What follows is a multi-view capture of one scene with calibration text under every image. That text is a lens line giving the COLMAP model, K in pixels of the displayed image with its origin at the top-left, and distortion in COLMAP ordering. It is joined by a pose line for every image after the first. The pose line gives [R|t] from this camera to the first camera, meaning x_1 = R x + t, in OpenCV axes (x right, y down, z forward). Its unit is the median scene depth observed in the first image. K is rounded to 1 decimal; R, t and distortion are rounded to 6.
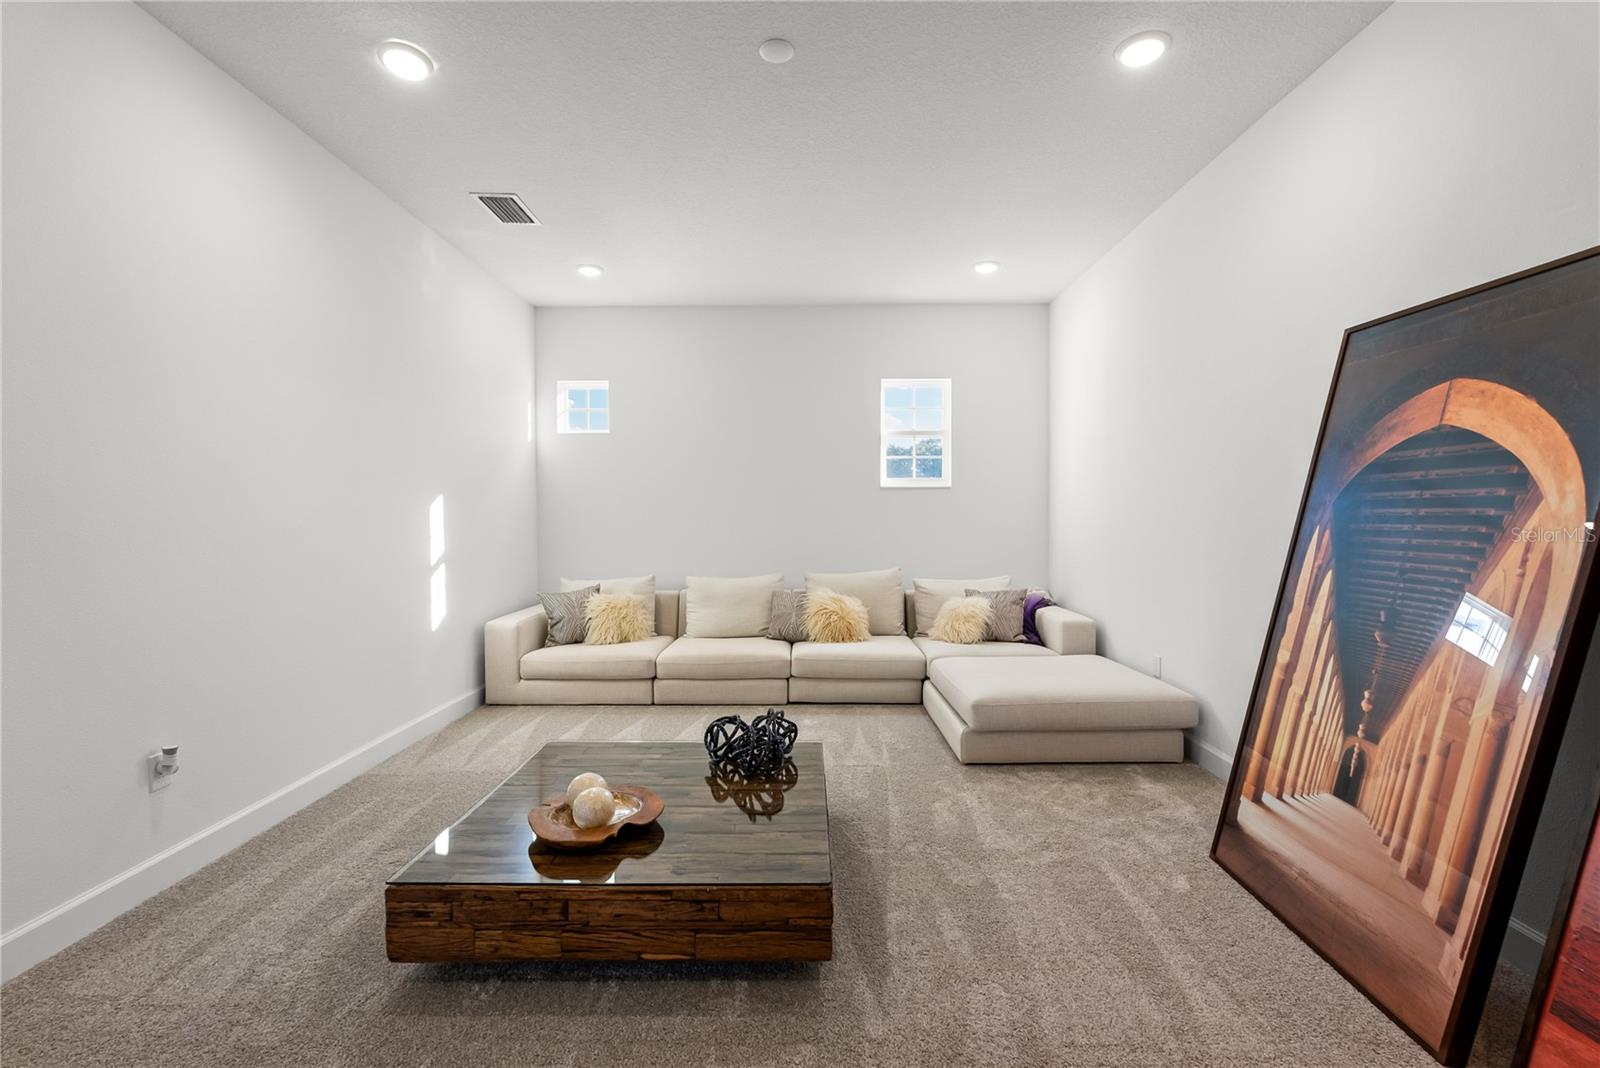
lens RADIAL K [[696.9, 0, 802.4], [0, 696.9, 528.9], [0, 0, 1]] dist [-0.004545, 0.000324]
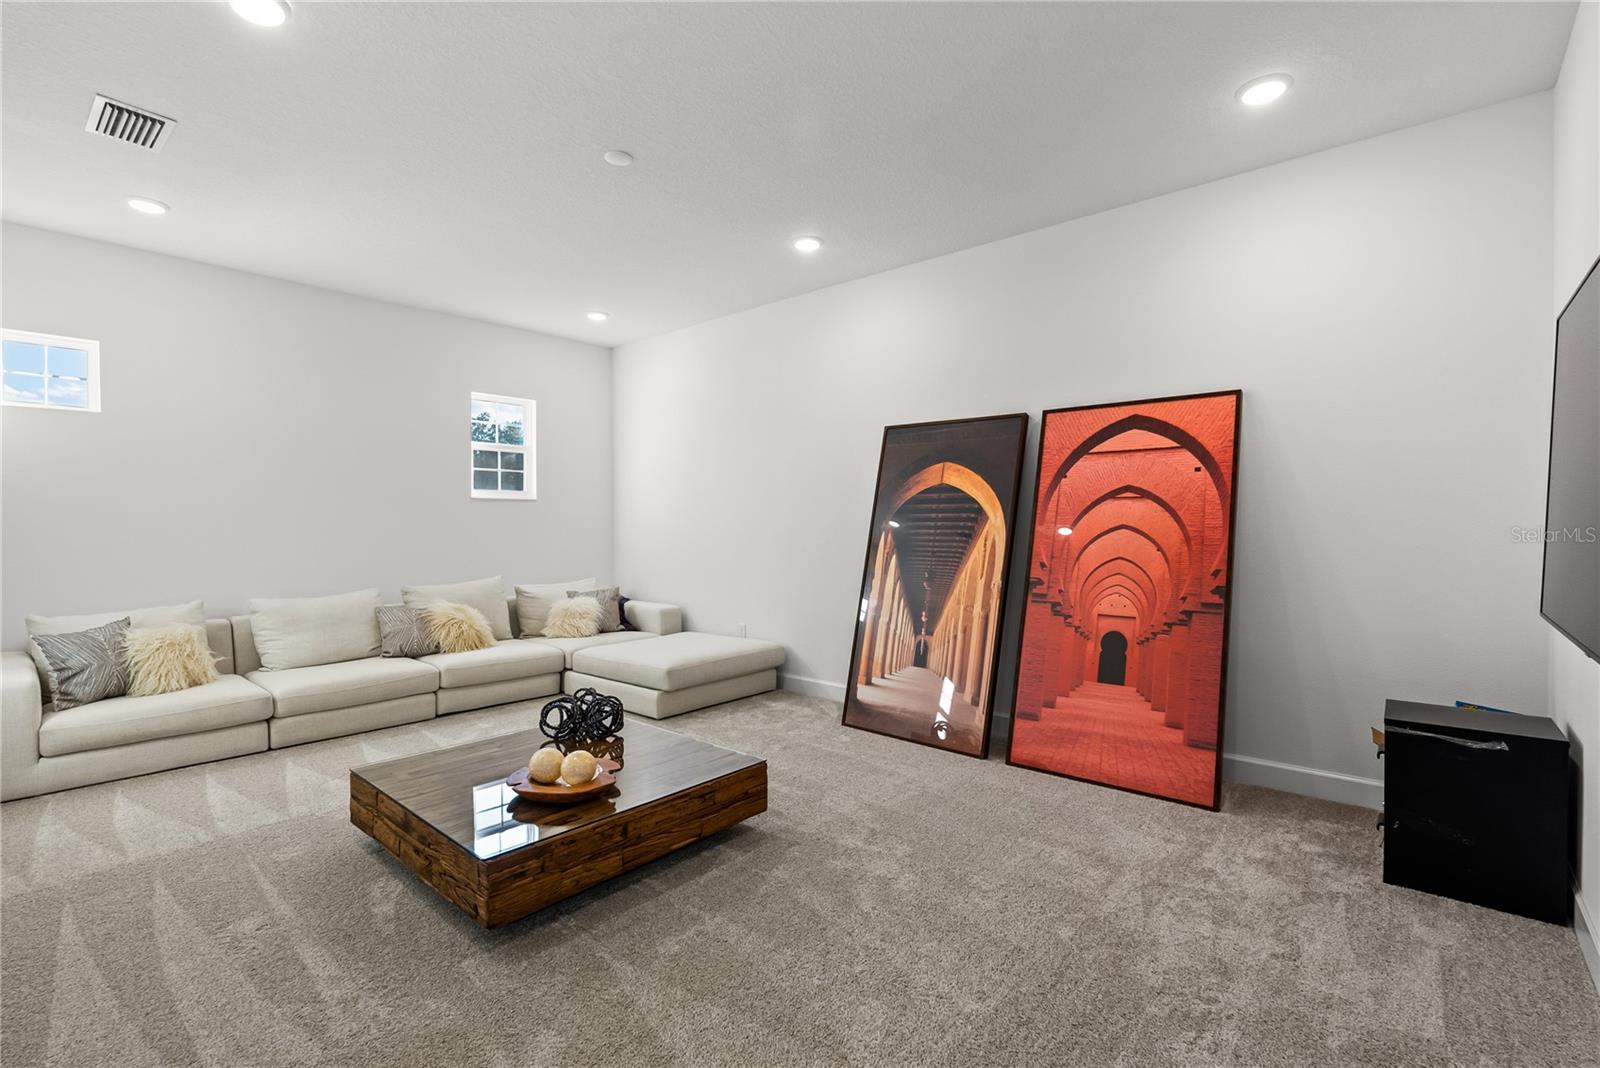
lens RADIAL K [[696.9, 0, 802.4], [0, 696.9, 528.9], [0, 0, 1]] dist [-0.004545, 0.000324]
pose [[0.665157, -0.001630, 0.746702, -0.805488], [0.013754, 0.999855, -0.010070, 0.005028], [-0.746577, 0.016968, 0.665083, -0.081858]]
